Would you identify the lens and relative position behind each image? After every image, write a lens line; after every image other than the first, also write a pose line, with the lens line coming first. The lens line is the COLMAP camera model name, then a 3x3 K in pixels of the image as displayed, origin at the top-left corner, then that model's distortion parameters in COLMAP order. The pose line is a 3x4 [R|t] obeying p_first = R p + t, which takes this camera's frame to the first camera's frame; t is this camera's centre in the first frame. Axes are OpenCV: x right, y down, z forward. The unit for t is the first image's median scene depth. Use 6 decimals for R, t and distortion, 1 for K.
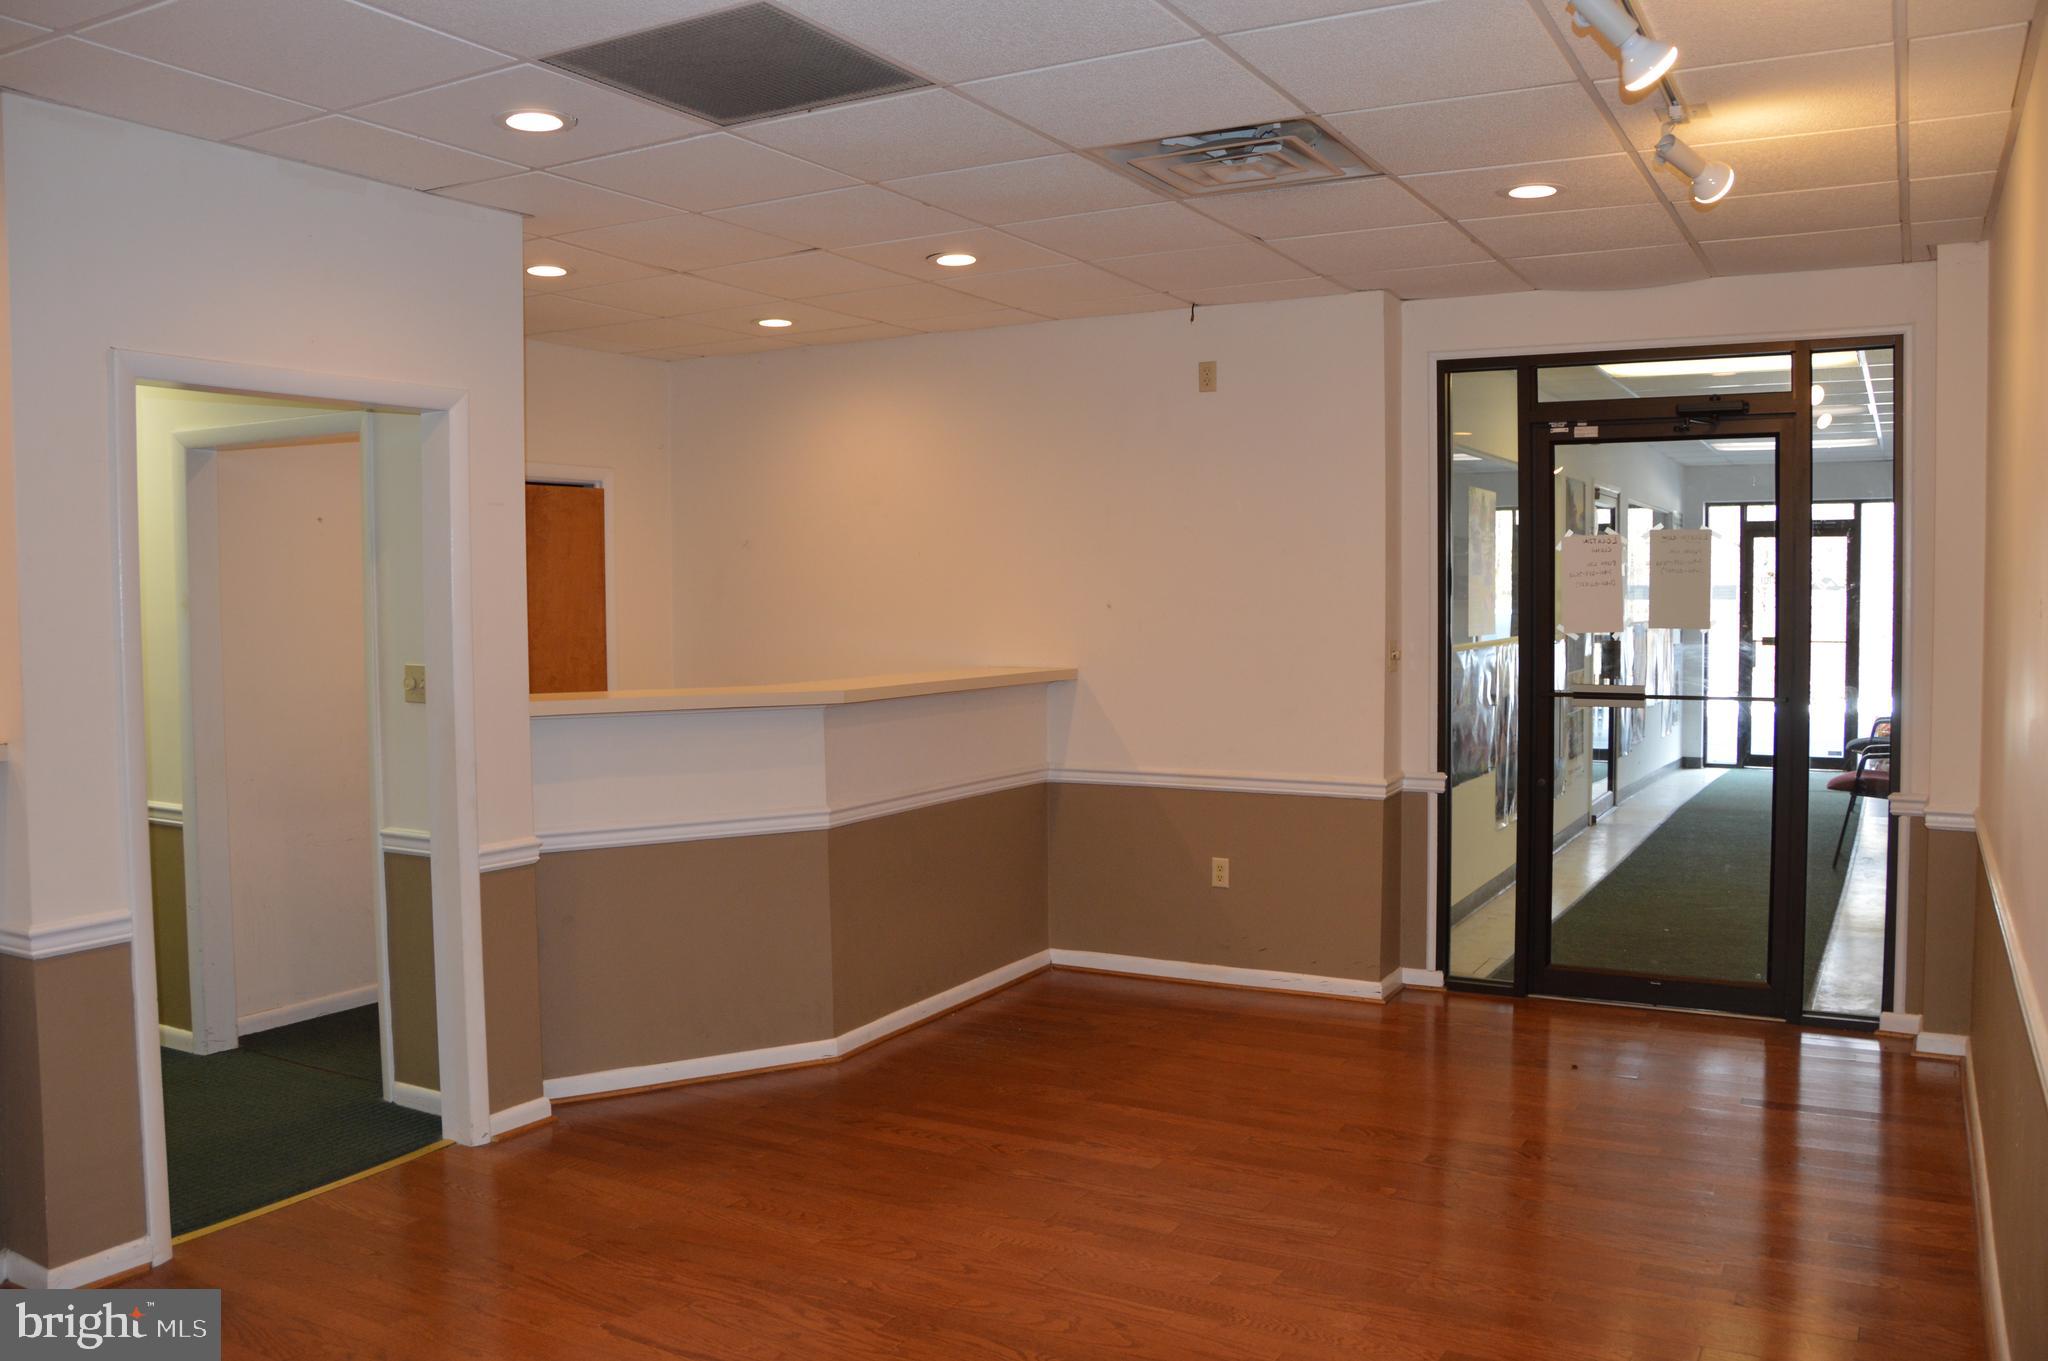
lens RADIAL K [[1715.4, 0, 1010.7], [0, 1715.4, 679.7], [0, 0, 1]] dist [-0.111259, 0.031901]
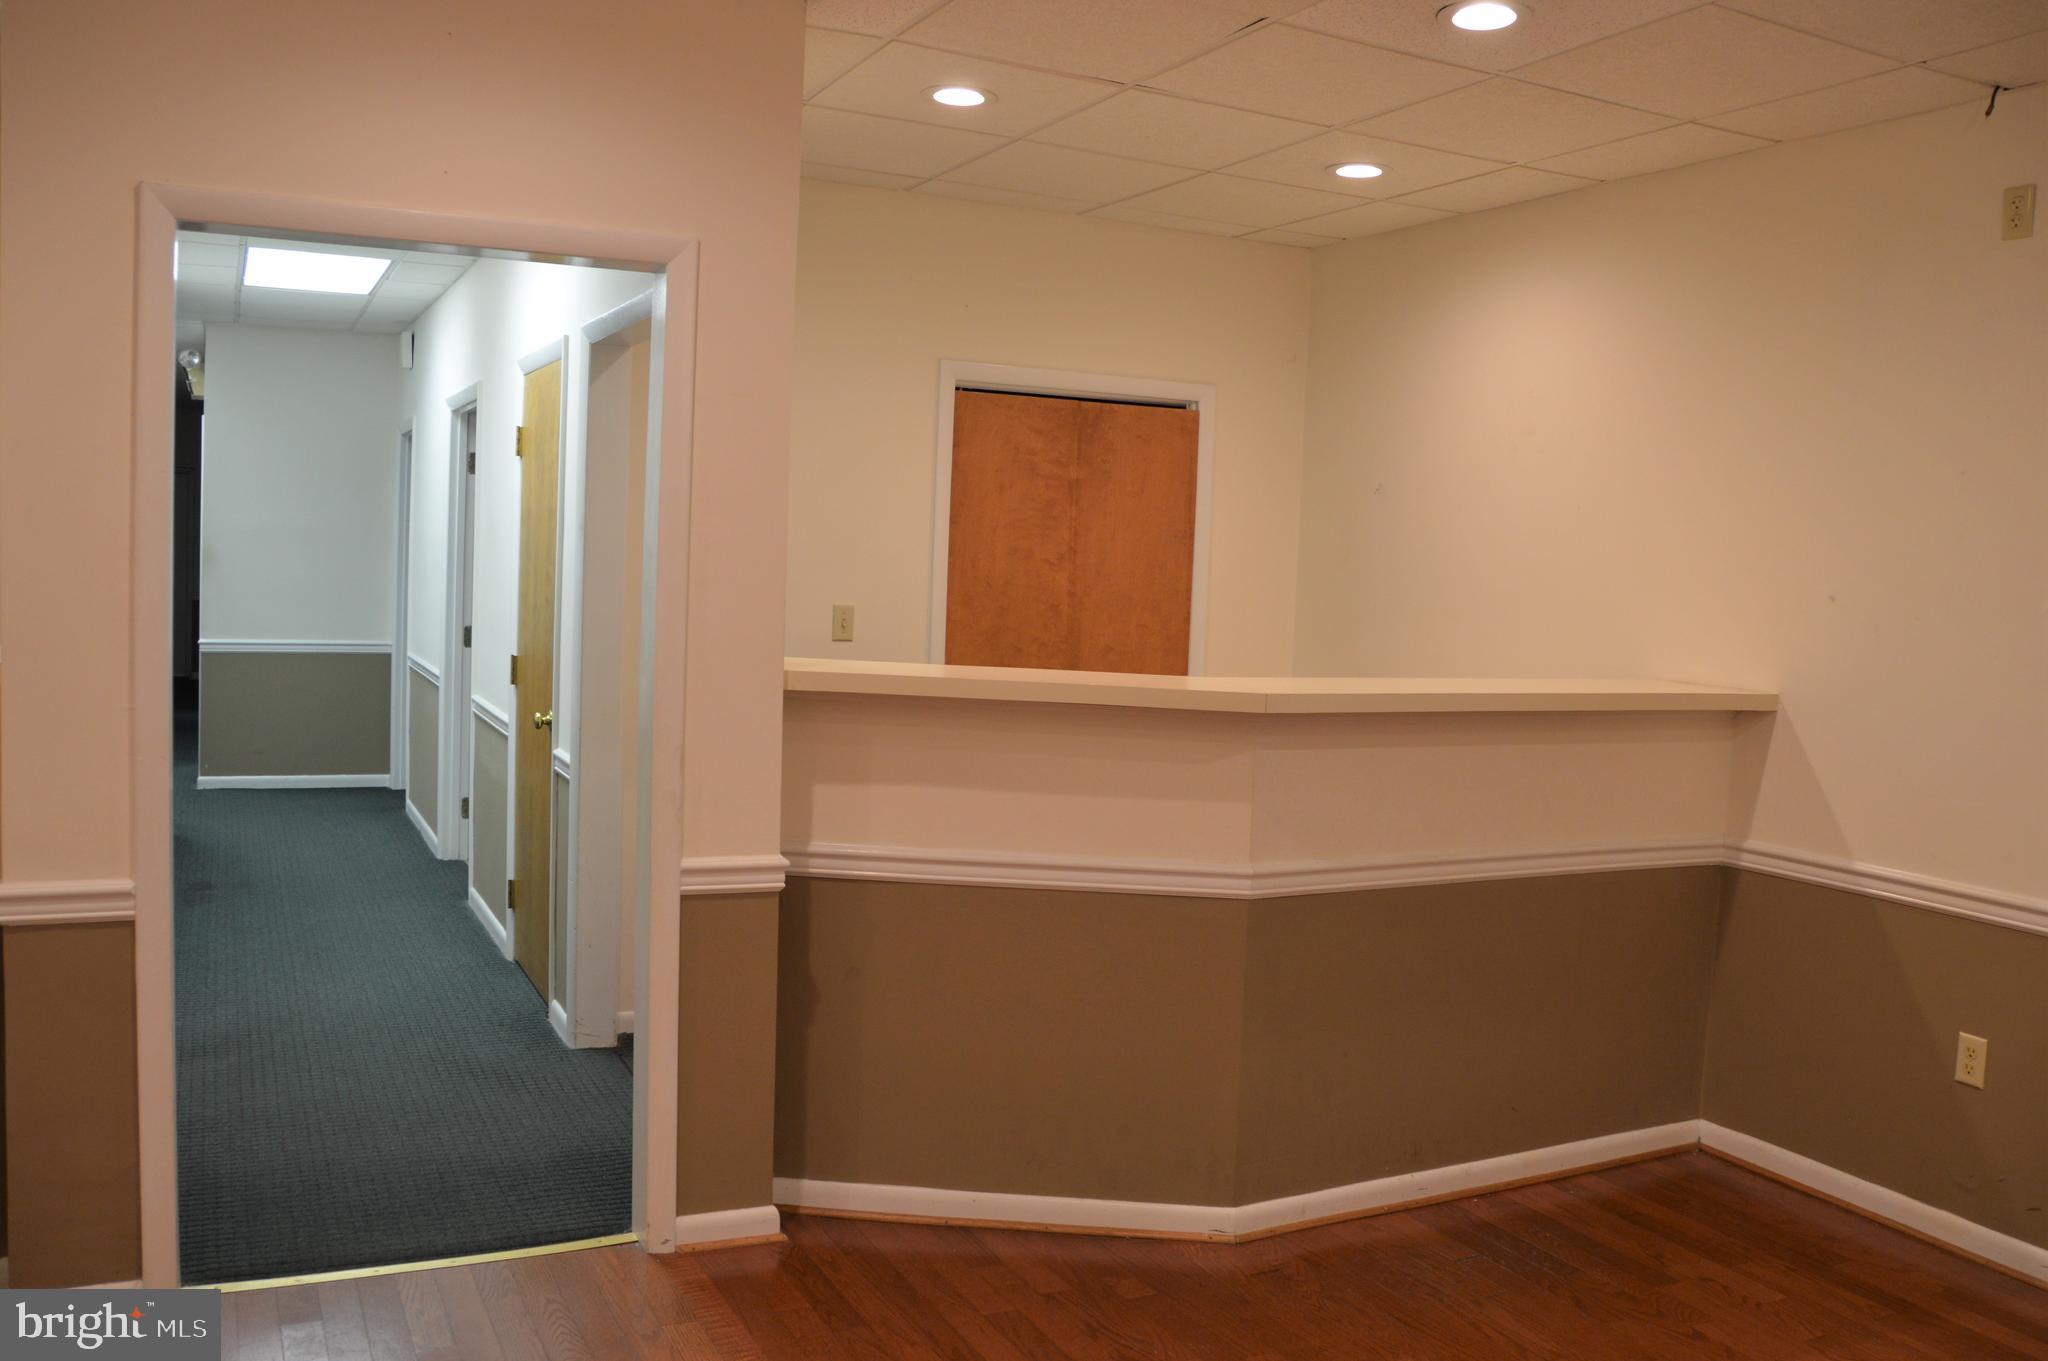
lens RADIAL K [[1715.4, 0, 1036.5], [0, 1715.4, 682.6], [0, 0, 1]] dist [-0.111259, 0.031901]
pose [[0.822429, 0.083578, -0.562695, 0.181246], [-0.075828, 0.996428, 0.037171, -0.014258], [0.563792, 0.012097, 0.825829, 0.378294]]
